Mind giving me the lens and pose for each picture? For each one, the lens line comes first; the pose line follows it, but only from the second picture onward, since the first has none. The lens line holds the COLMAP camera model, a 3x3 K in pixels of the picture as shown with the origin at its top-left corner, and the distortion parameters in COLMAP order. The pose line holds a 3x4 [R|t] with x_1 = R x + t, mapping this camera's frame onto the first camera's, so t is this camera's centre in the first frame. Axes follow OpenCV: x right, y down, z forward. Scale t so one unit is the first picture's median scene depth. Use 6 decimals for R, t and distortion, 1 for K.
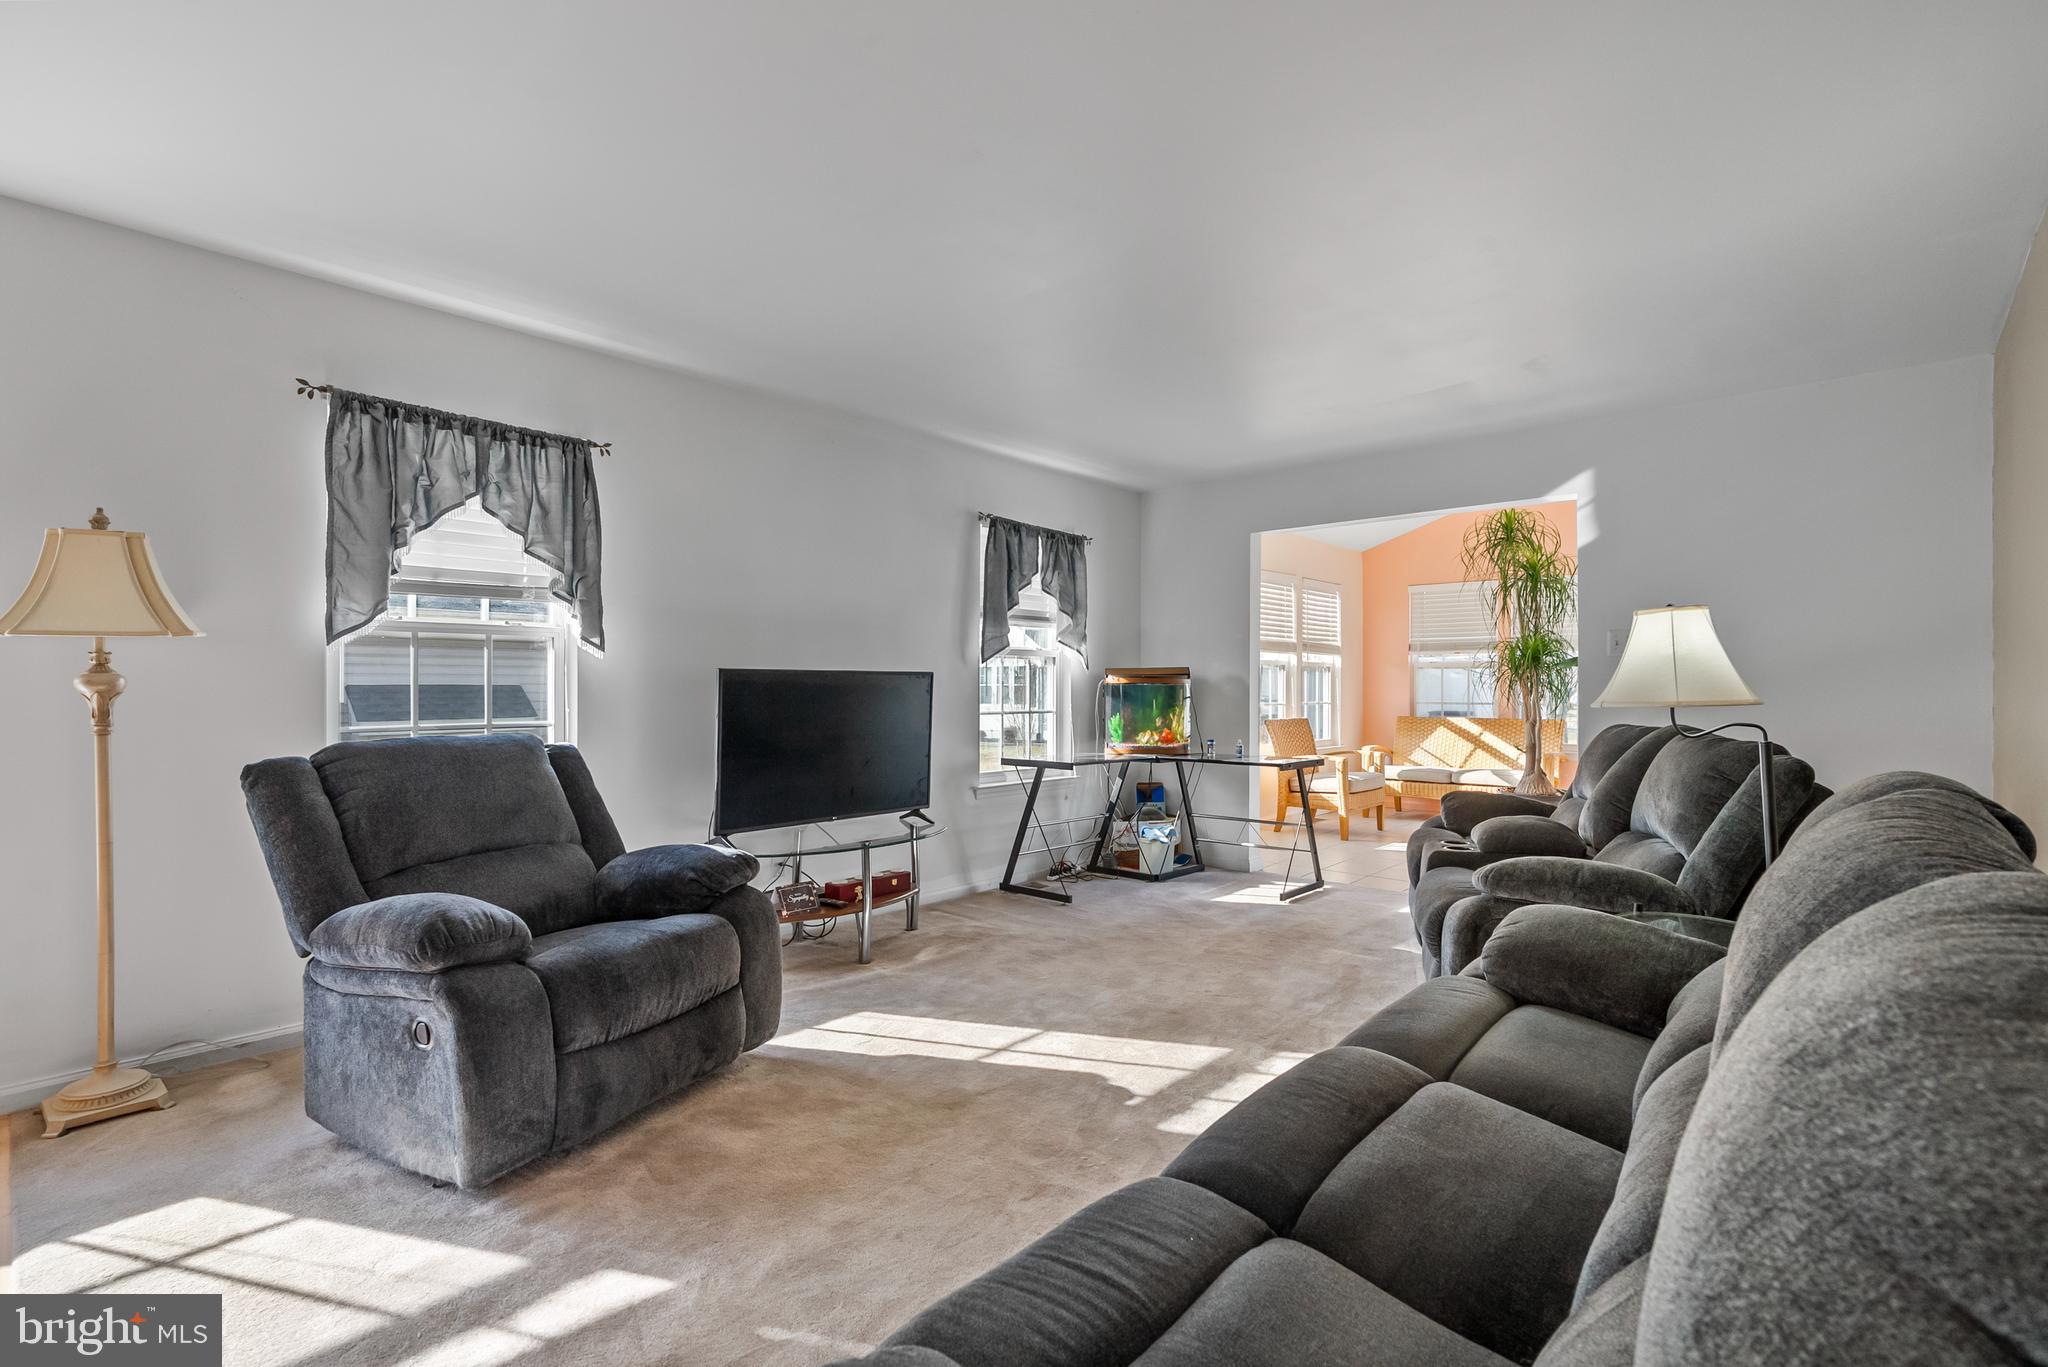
lens RADIAL K [[947.9, 0, 1055.9], [0, 947.9, 680.7], [0, 0, 1]] dist [-0.012654, 0.004794]
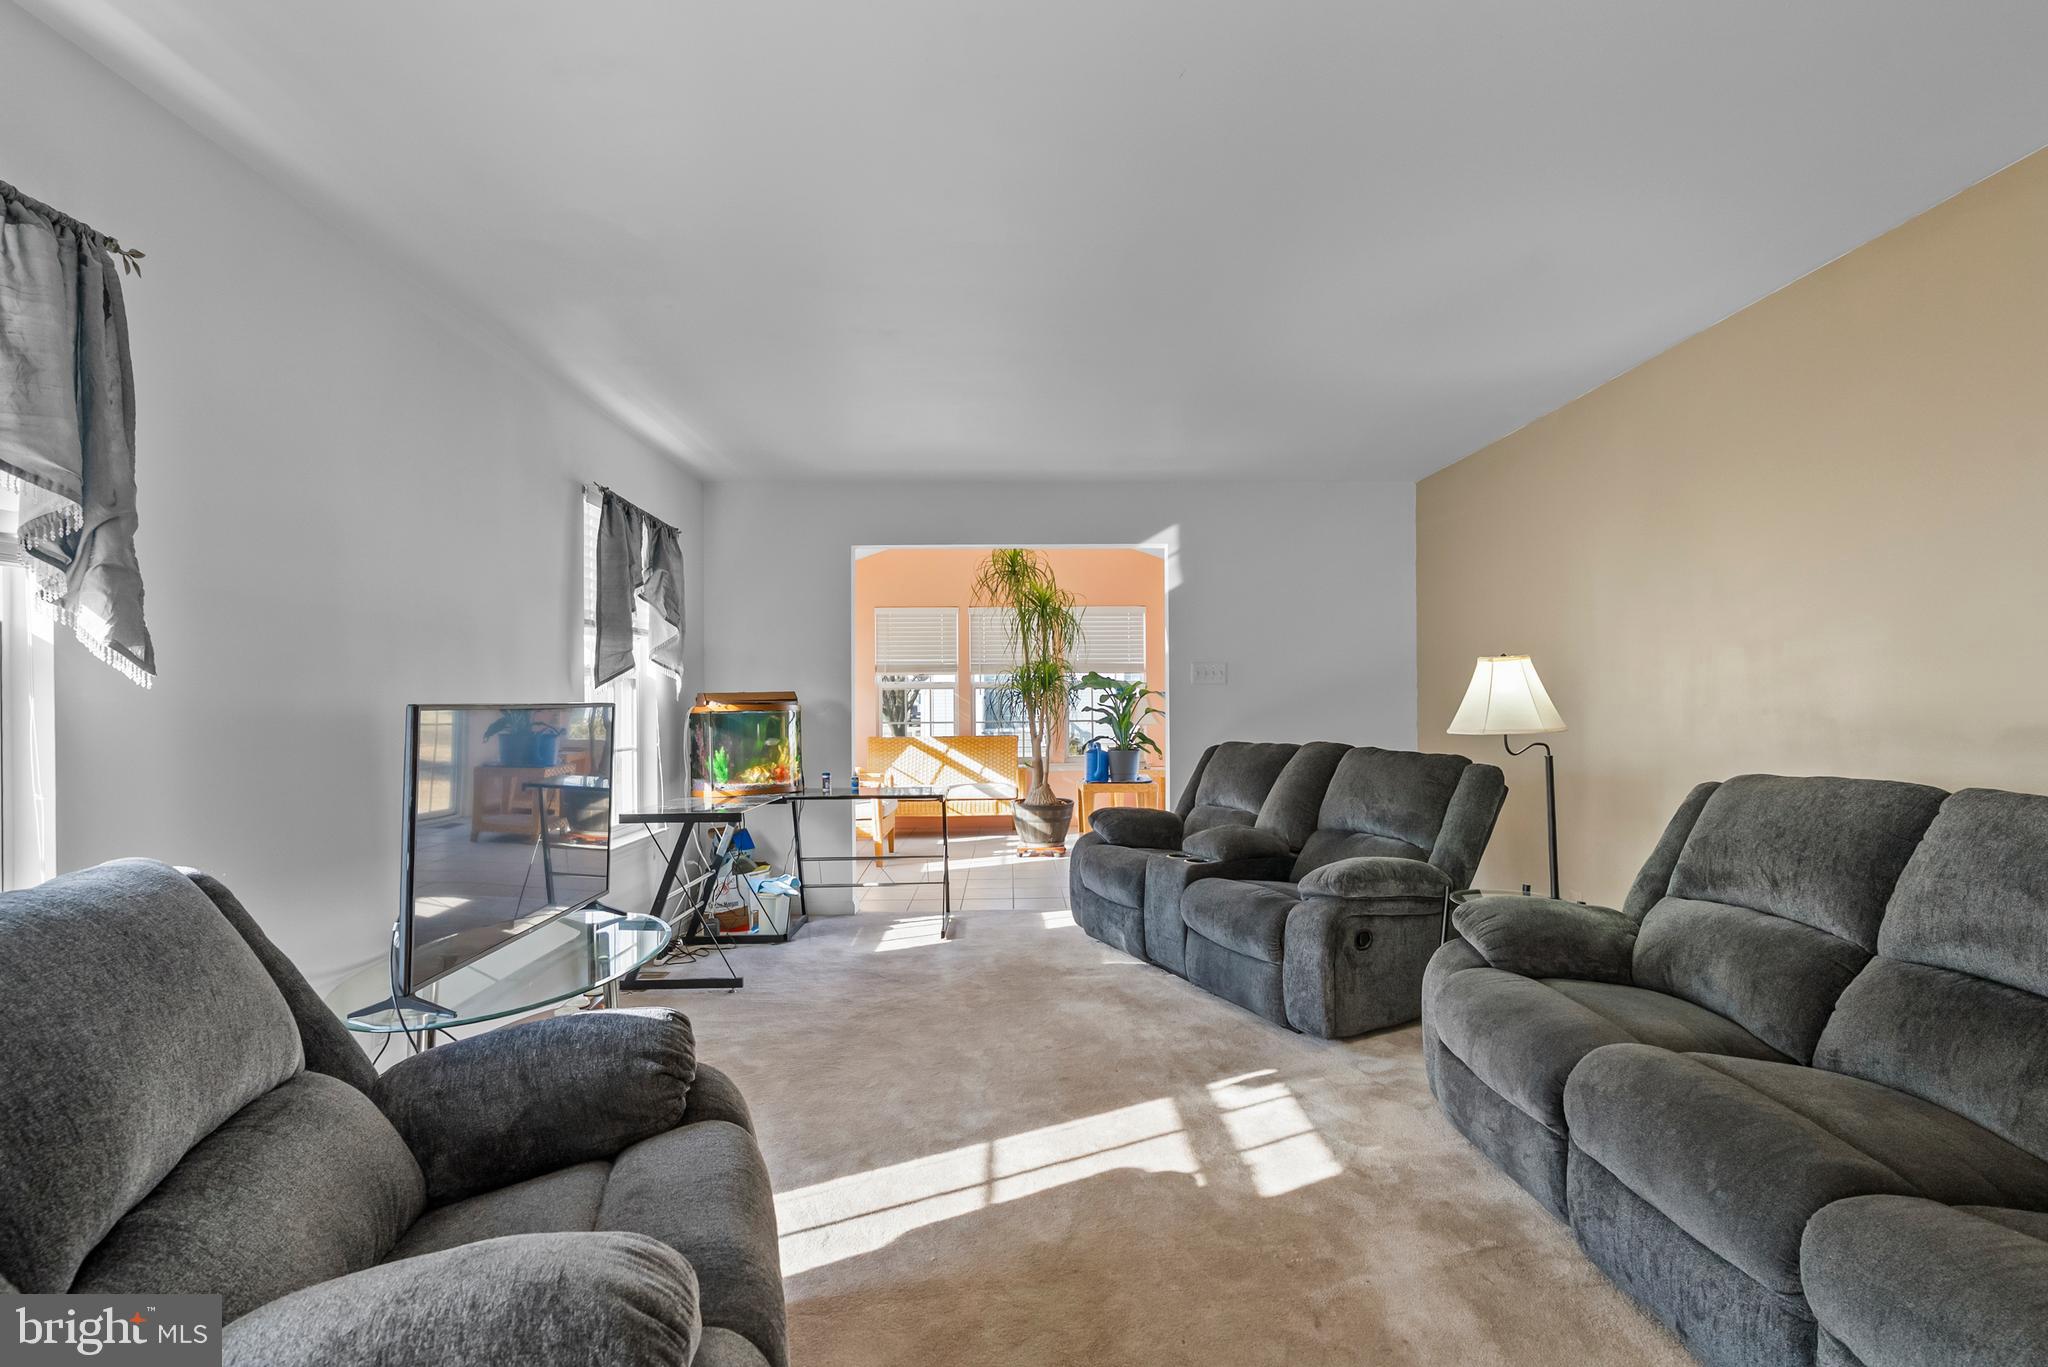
lens RADIAL K [[947.9, 0, 1042.2], [0, 947.9, 697.4], [0, 0, 1]] dist [-0.012654, 0.004794]
pose [[0.729572, -0.005318, 0.683883, -0.465459], [0.004510, 0.999985, 0.002965, -0.017306], [-0.683889, 0.000921, 0.729586, 0.316509]]
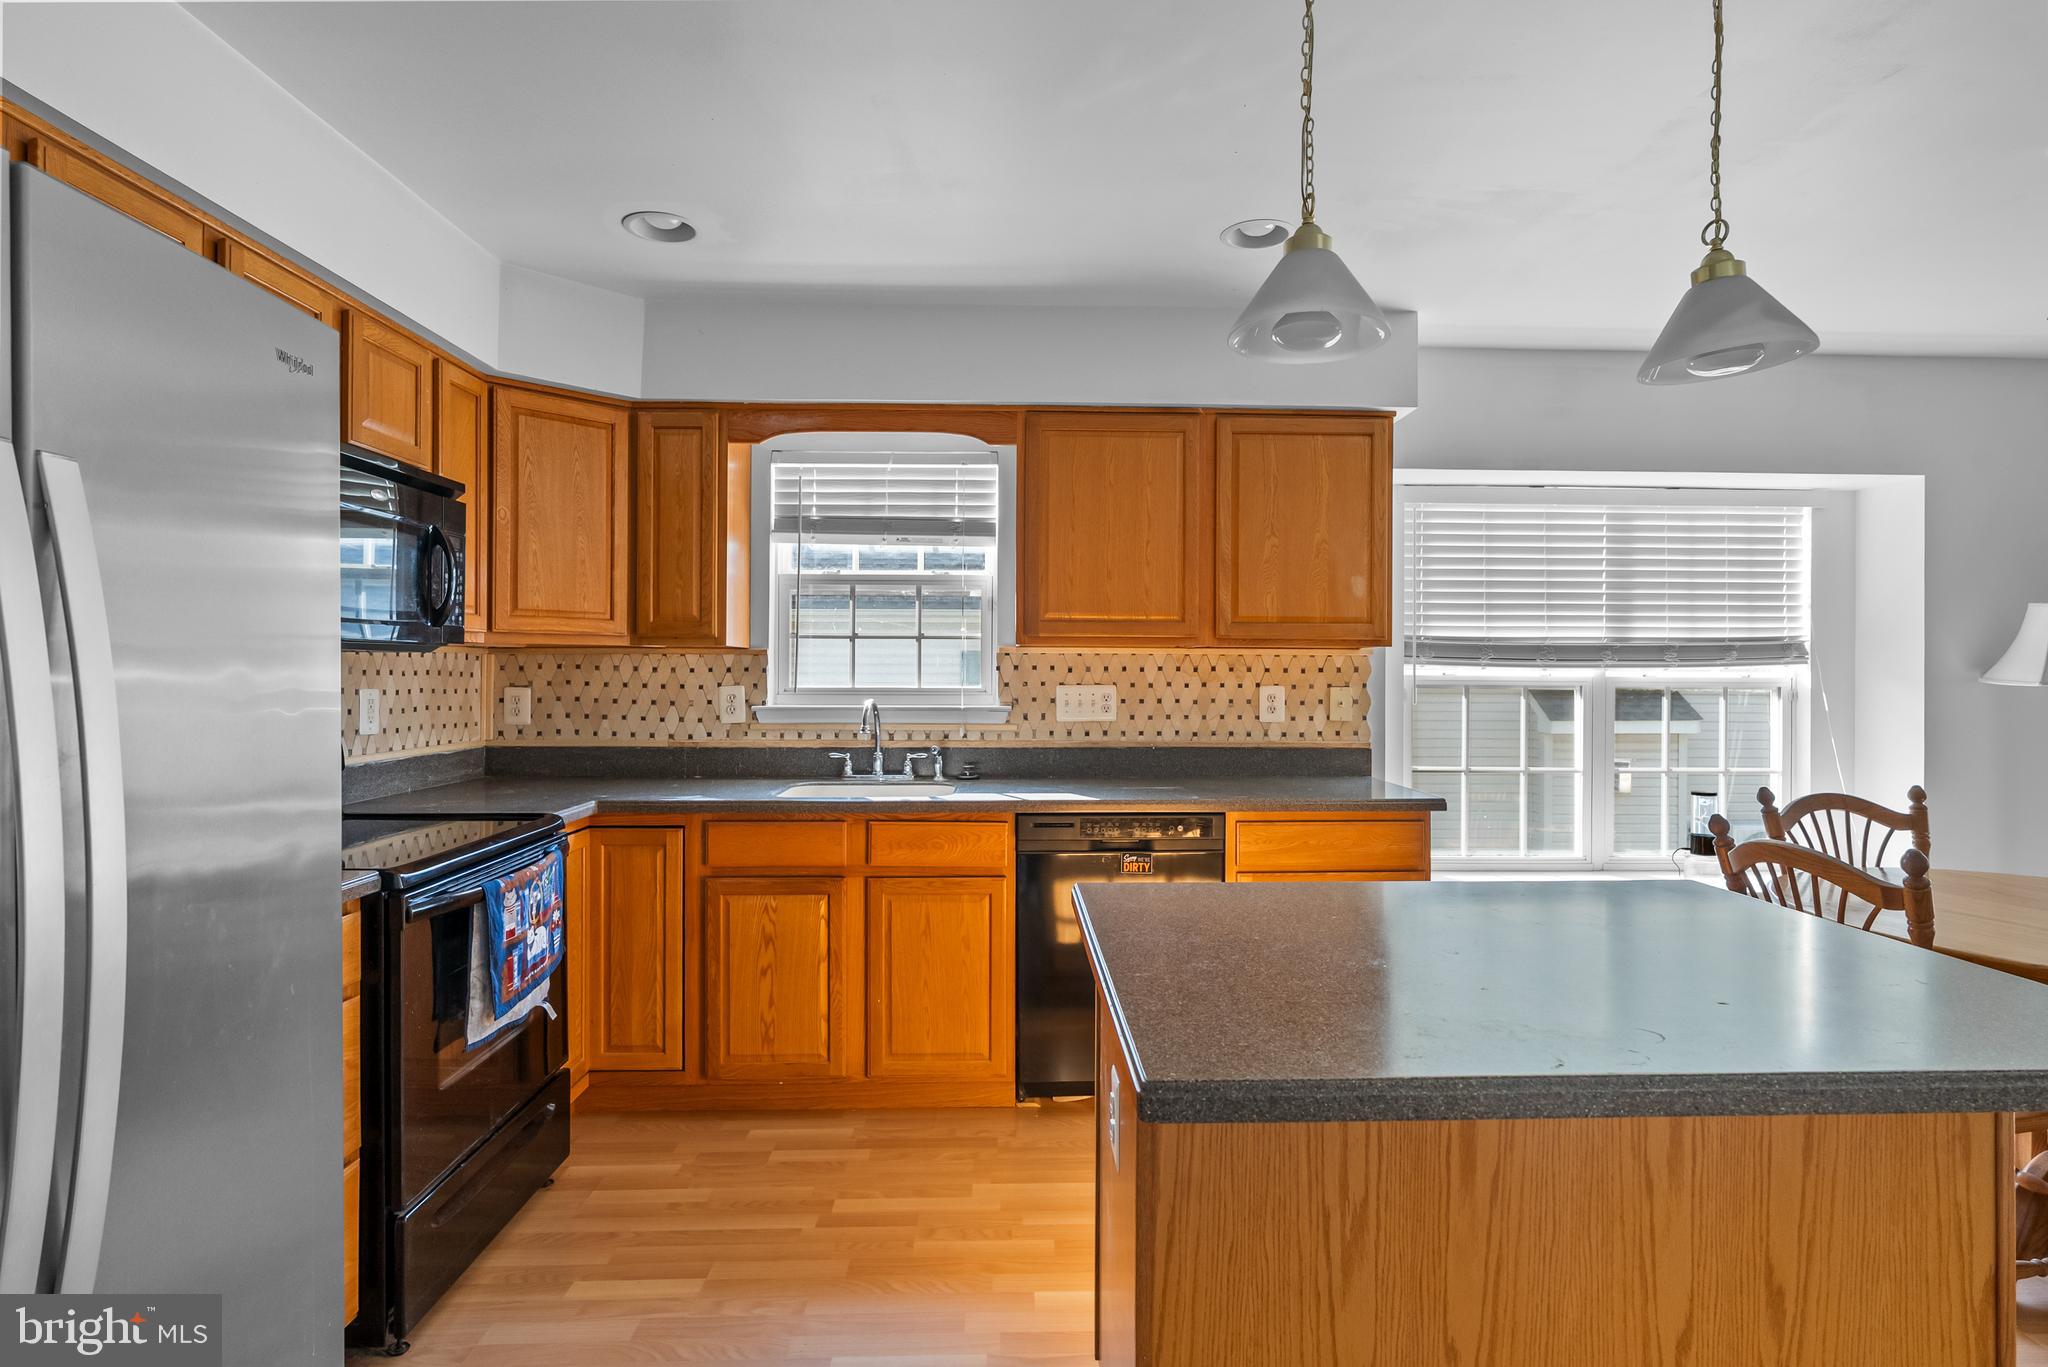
lens RADIAL K [[1068.4, 0, 1036.1], [0, 1068.4, 672.5], [0, 0, 1]] dist [-0.009964, 0.003264]
pose [[0.679120, 0.003688, -0.734018, -0.622489], [-0.000980, 0.999991, 0.004118, -0.045387], [0.734026, -0.002077, 0.679118, -0.698622]]
